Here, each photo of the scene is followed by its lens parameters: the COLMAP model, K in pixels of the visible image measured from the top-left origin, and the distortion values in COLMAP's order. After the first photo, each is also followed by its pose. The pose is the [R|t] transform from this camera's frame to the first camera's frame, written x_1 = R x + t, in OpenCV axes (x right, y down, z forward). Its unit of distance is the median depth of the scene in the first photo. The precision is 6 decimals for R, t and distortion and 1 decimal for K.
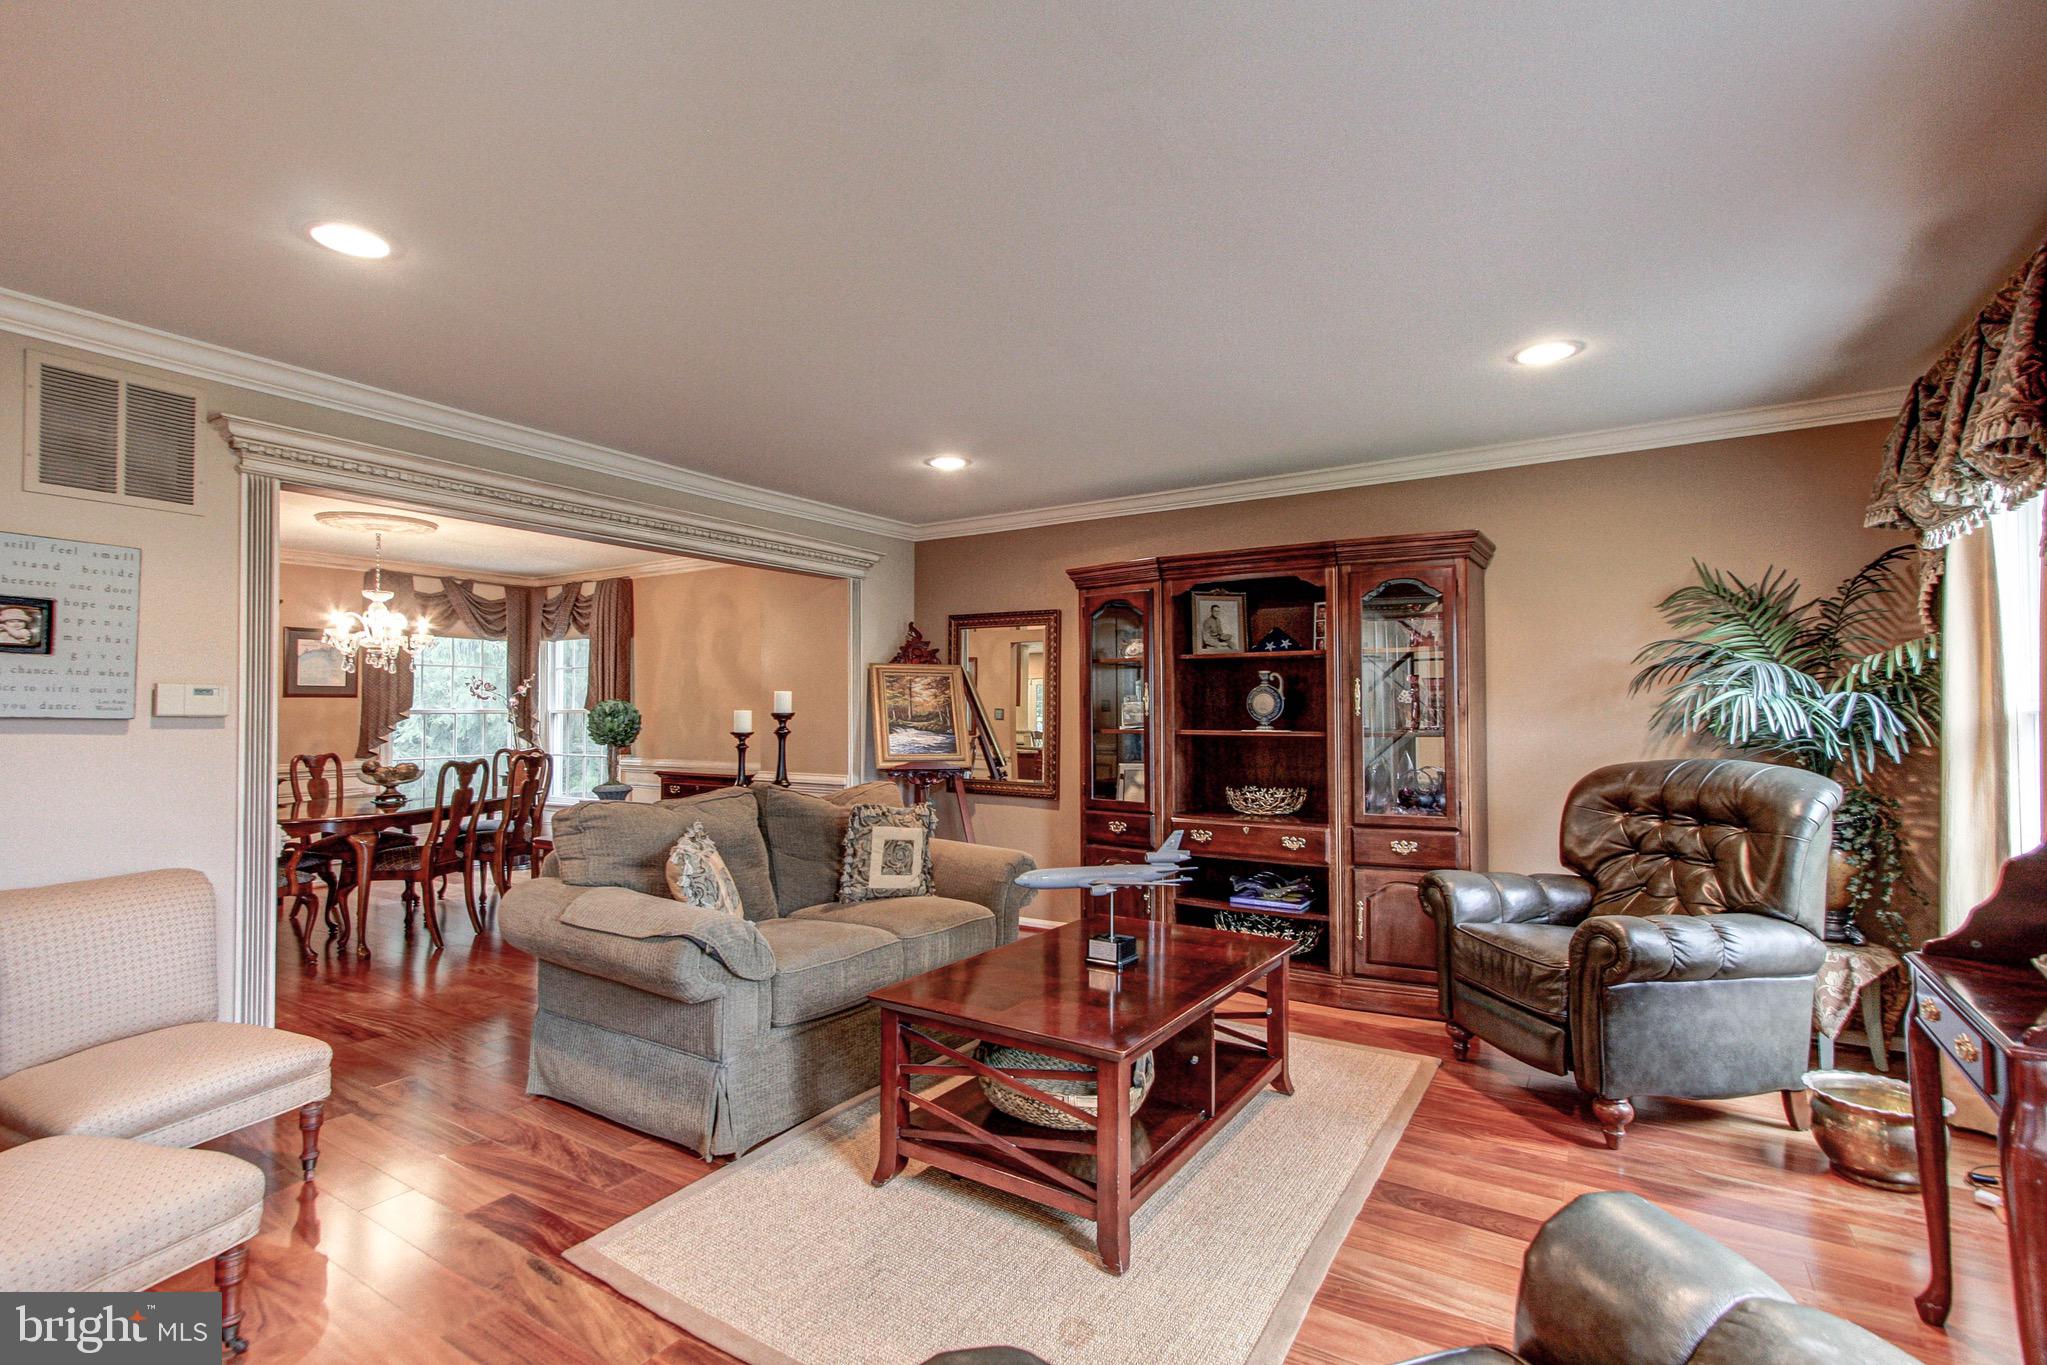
lens RADIAL K [[957.4, 0, 1029.2], [0, 957.4, 689.7], [0, 0, 1]] dist [0.009648, 0.002537]
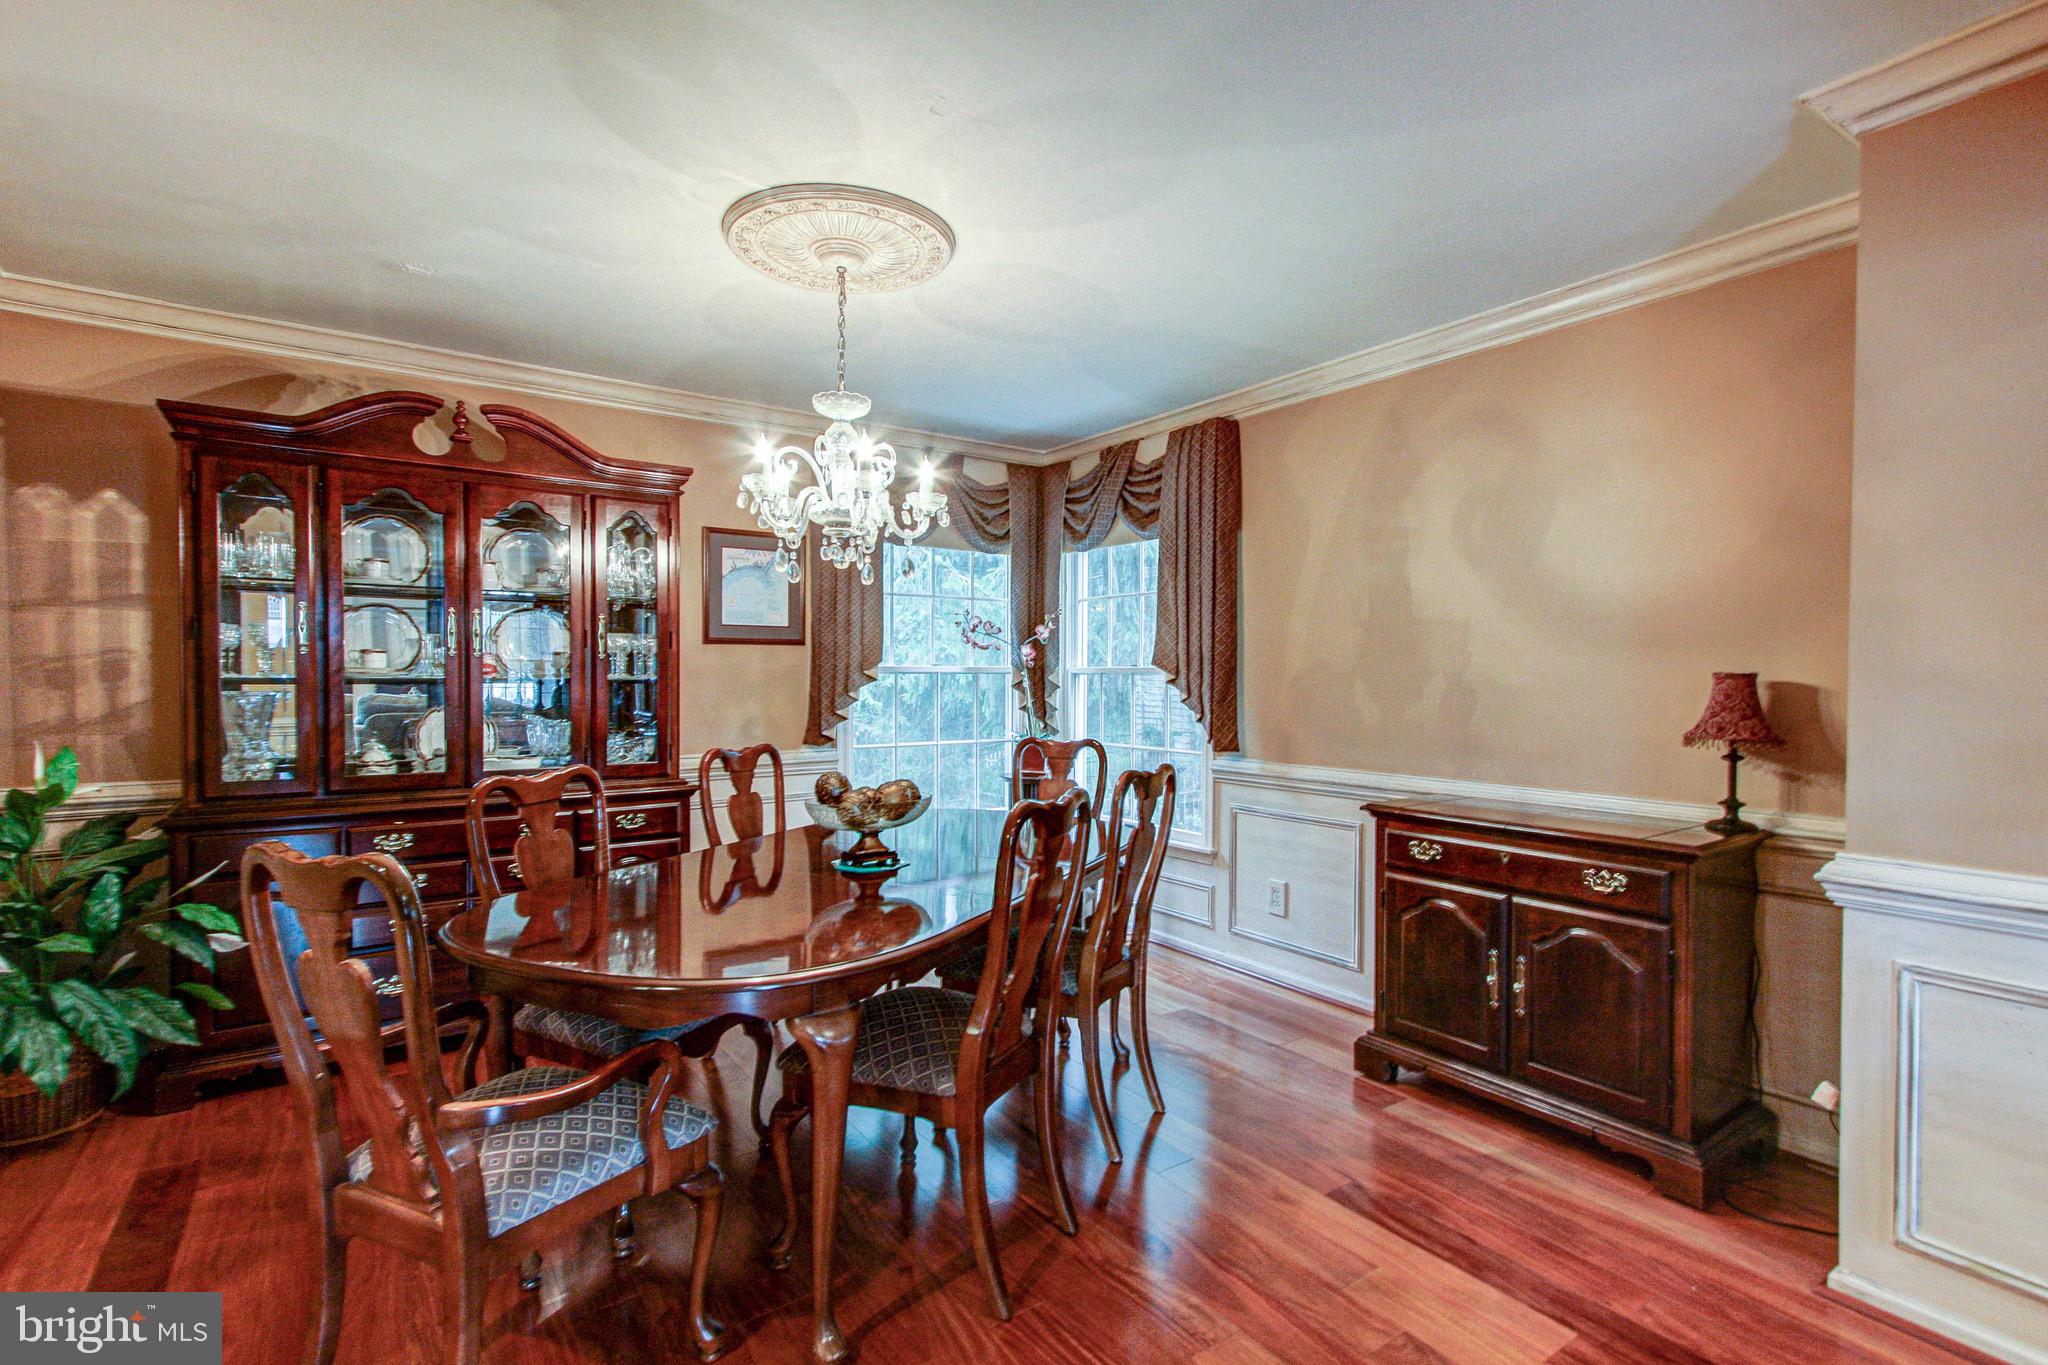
lens RADIAL K [[957.9, 0, 1027.3], [0, 957.9, 687.9], [0, 0, 1]] dist [0.009648, 0.002537]
pose [[0.928089, 0.010978, -0.372196, -0.325830], [0.002305, 0.999377, 0.035225, 0.013230], [0.372351, -0.033550, 0.927485, 0.466155]]
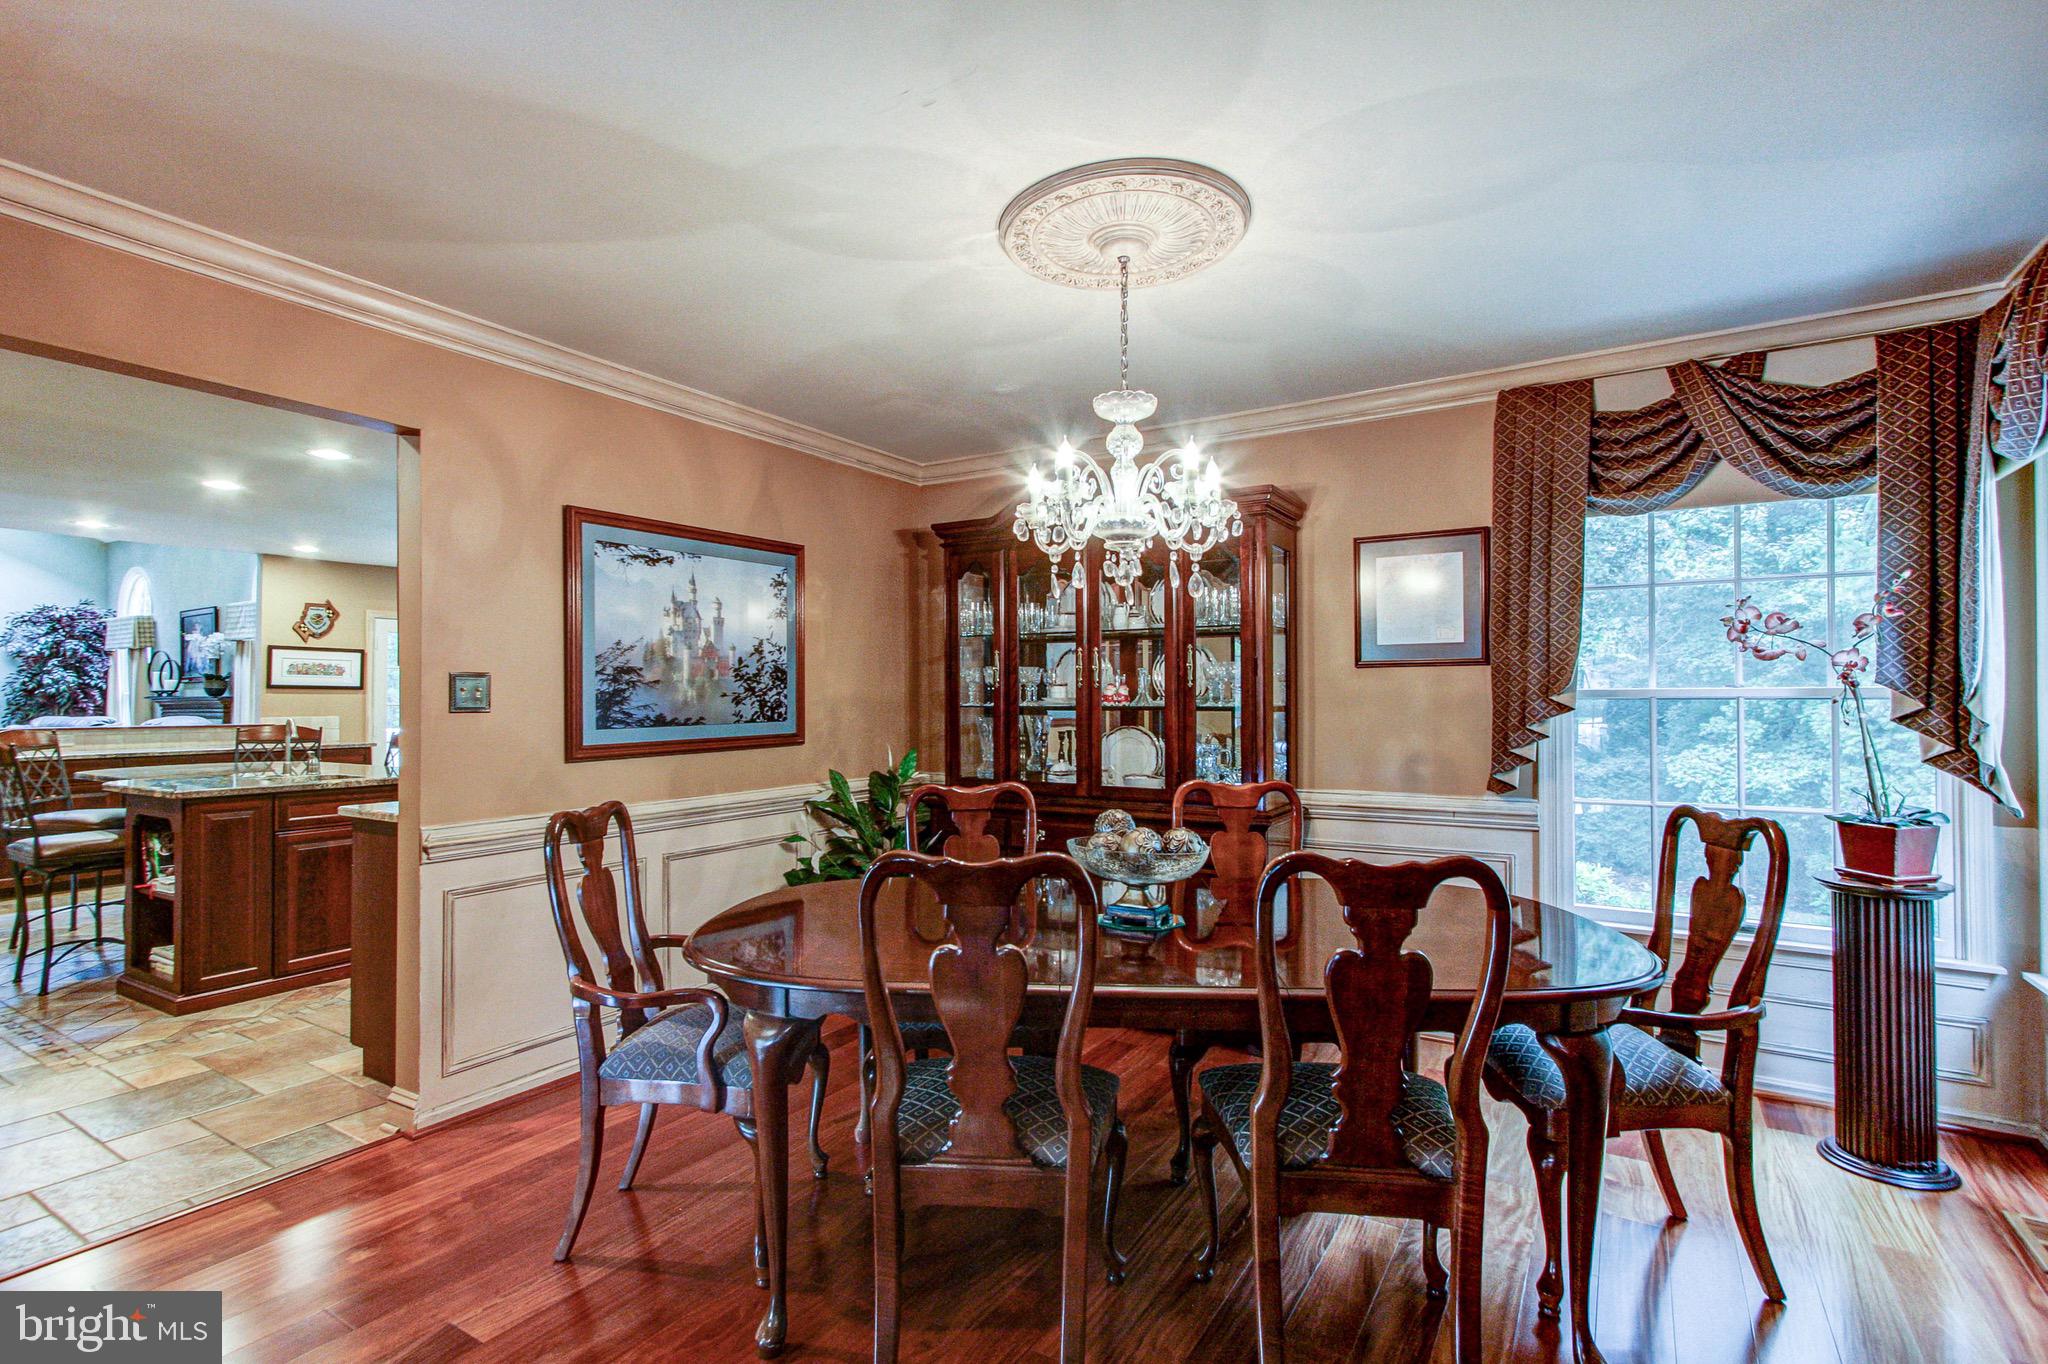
lens RADIAL K [[957.9, 0, 974.5], [0, 957.9, 688.0], [0, 0, 1]] dist [0.009648, 0.002537]
pose [[0.004799, -0.007675, -0.999959, -0.206736], [0.021814, 0.999733, -0.007568, 0.017032], [0.999751, -0.021777, 0.004965, 0.706793]]
